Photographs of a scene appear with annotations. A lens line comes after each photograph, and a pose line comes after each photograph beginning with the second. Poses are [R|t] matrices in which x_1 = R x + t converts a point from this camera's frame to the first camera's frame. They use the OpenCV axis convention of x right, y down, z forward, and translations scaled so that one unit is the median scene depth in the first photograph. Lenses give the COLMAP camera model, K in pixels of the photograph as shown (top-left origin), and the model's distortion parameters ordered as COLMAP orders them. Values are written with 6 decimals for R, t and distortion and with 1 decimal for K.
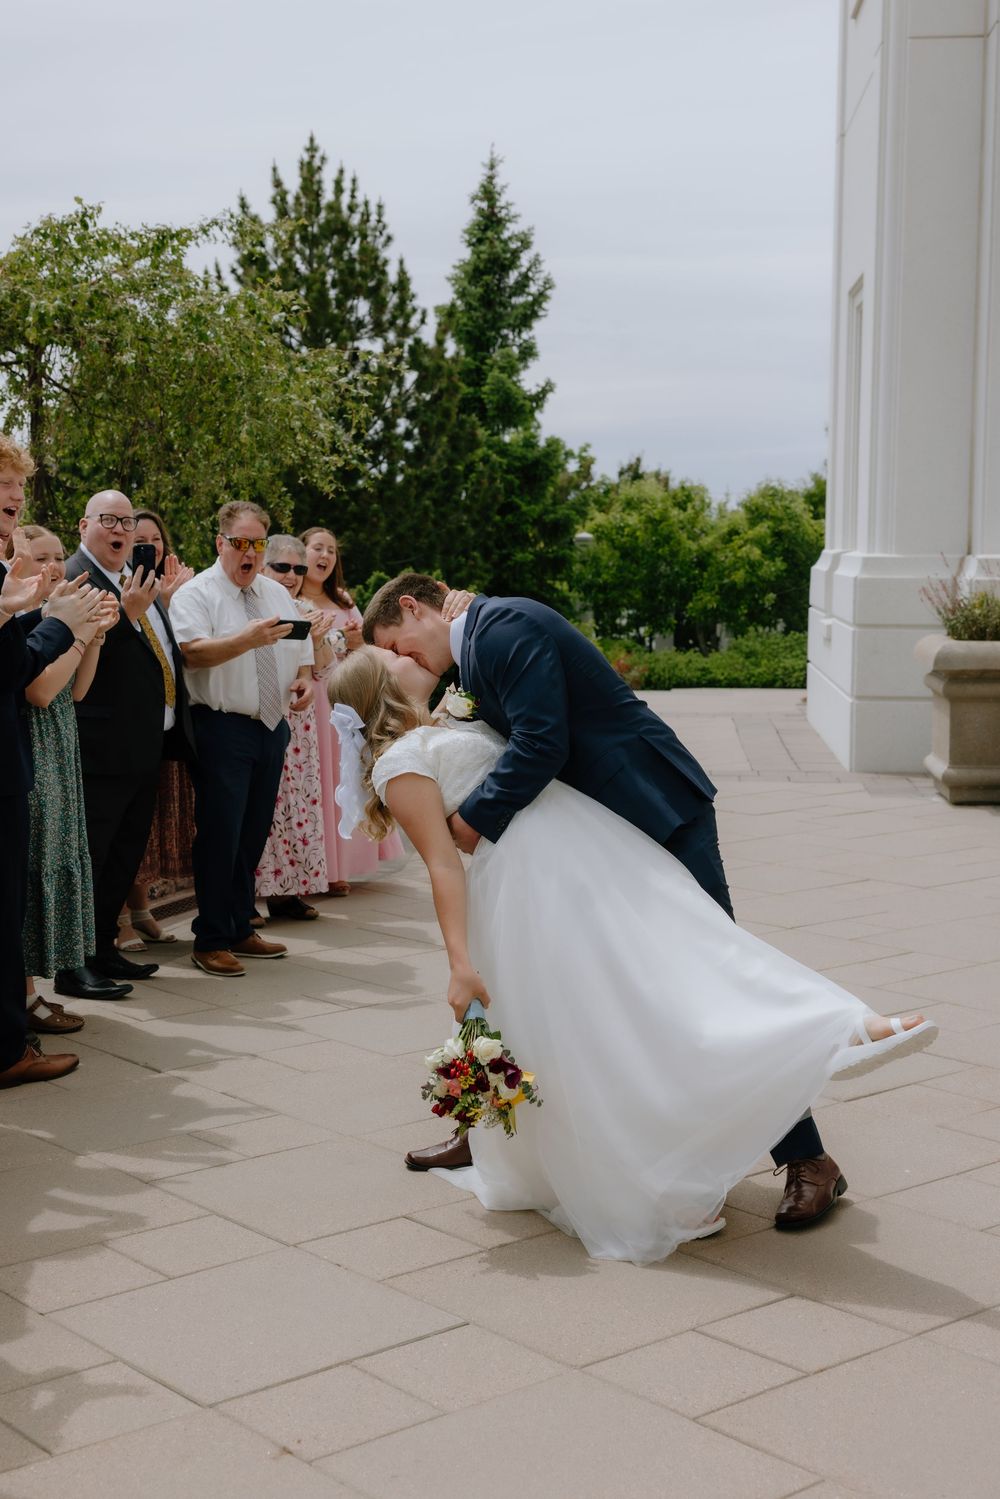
lens RADIAL K [[2087.6, 0, 550.7], [0, 2087.6, 783.4], [0, 0, 1]] dist [-0.003046, 0.000000]
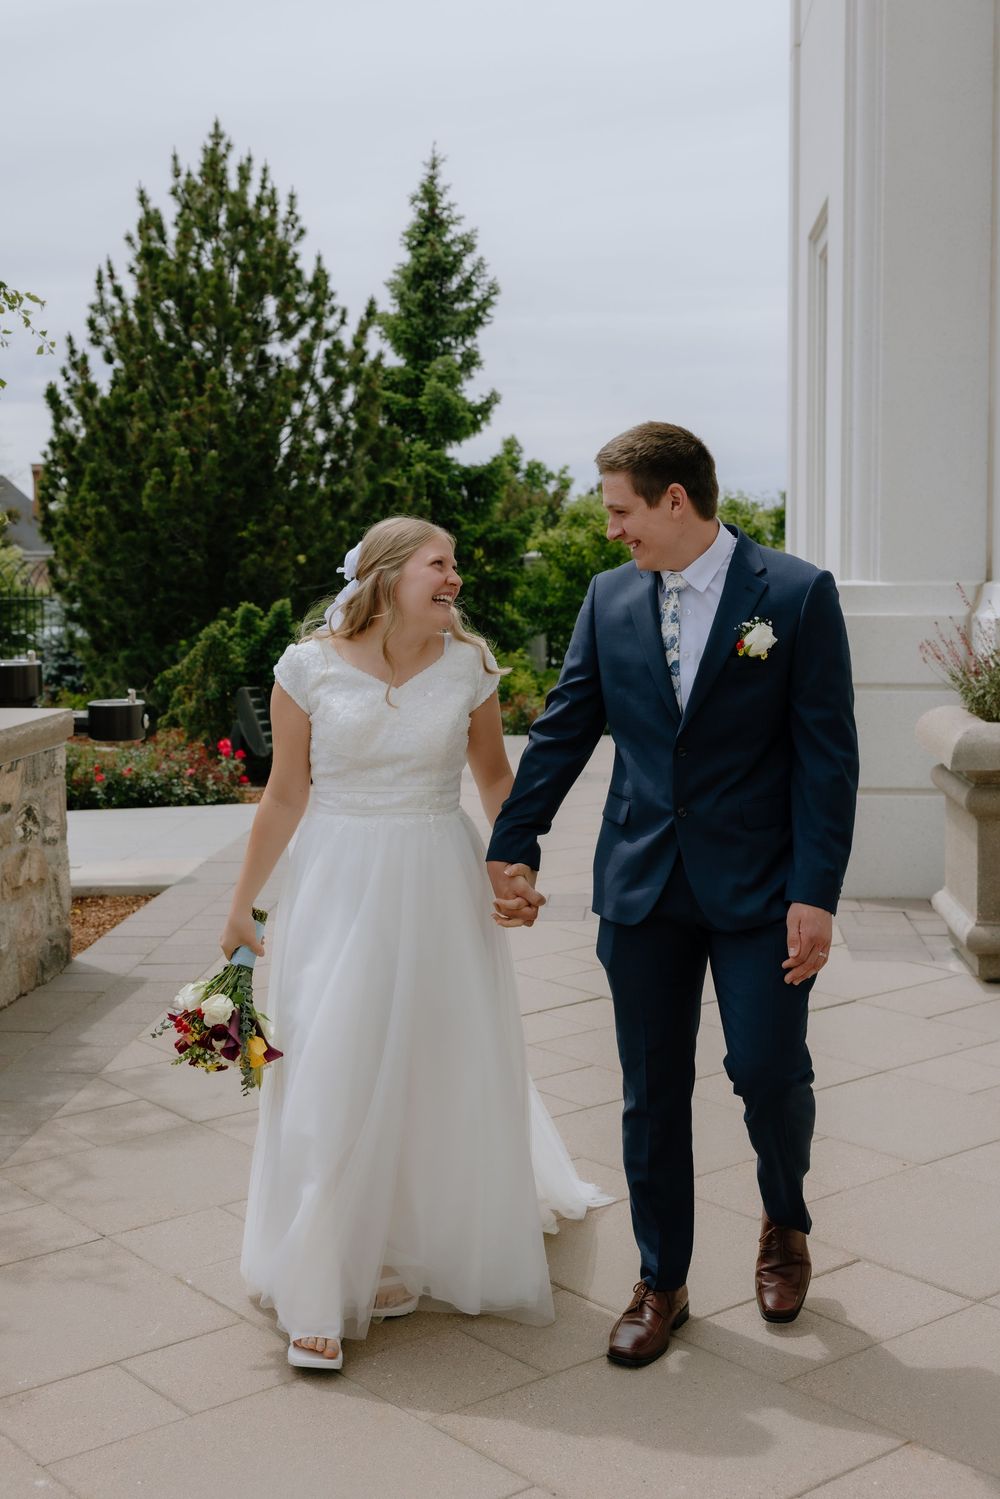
lens RADIAL K [[1827.0, 0, 541.9], [0, 1827.0, 744.2], [0, 0, 1]] dist [-0.022609, 0.000000]
pose [[0.999842, -0.014122, -0.010808, 0.031000], [0.013976, 0.999812, -0.013470, -0.026147], [0.010996, 0.013317, 0.999851, 0.208945]]
